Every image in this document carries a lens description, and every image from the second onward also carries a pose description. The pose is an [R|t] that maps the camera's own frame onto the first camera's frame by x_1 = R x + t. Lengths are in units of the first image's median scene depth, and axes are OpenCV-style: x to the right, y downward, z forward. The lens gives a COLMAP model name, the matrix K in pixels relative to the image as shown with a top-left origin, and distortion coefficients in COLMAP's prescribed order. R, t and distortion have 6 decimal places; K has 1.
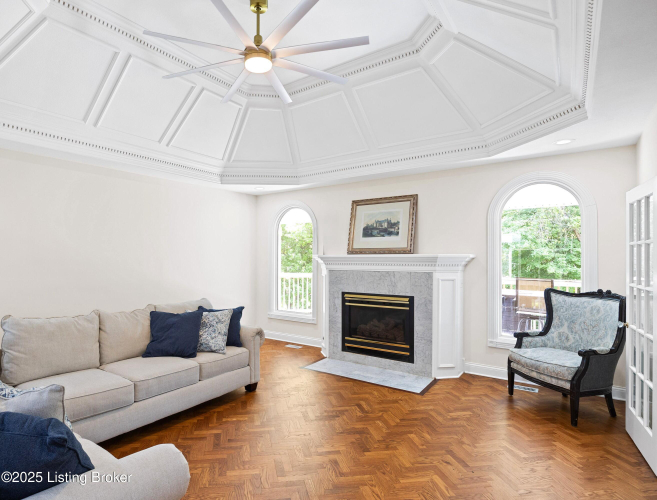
lens RADIAL K [[384.3, 0, 314.2], [0, 384.3, 252.1], [0, 0, 1]] dist [0.022196, 0.002798]
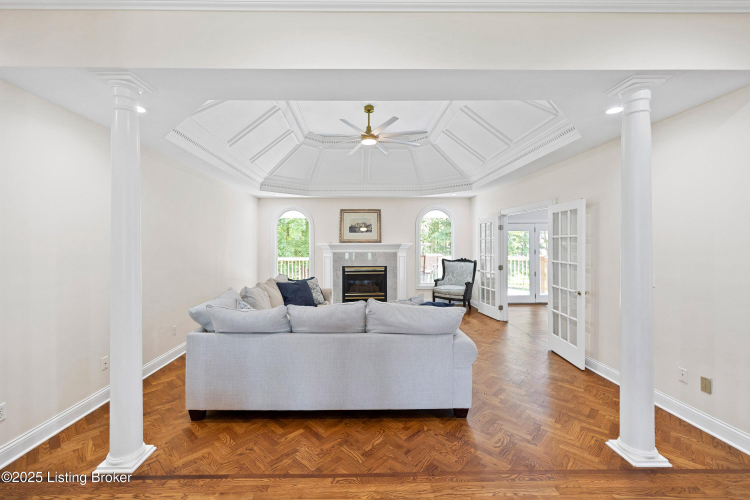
lens RADIAL K [[304.2, 0, 379.4], [0, 304.2, 246.3], [0, 0, 1]] dist [0.013462, 0.000087]
pose [[0.778763, -0.006301, 0.627286, -0.632269], [-0.007130, 0.999796, 0.018894, -0.005844], [-0.627277, -0.019187, 0.778560, -0.099646]]
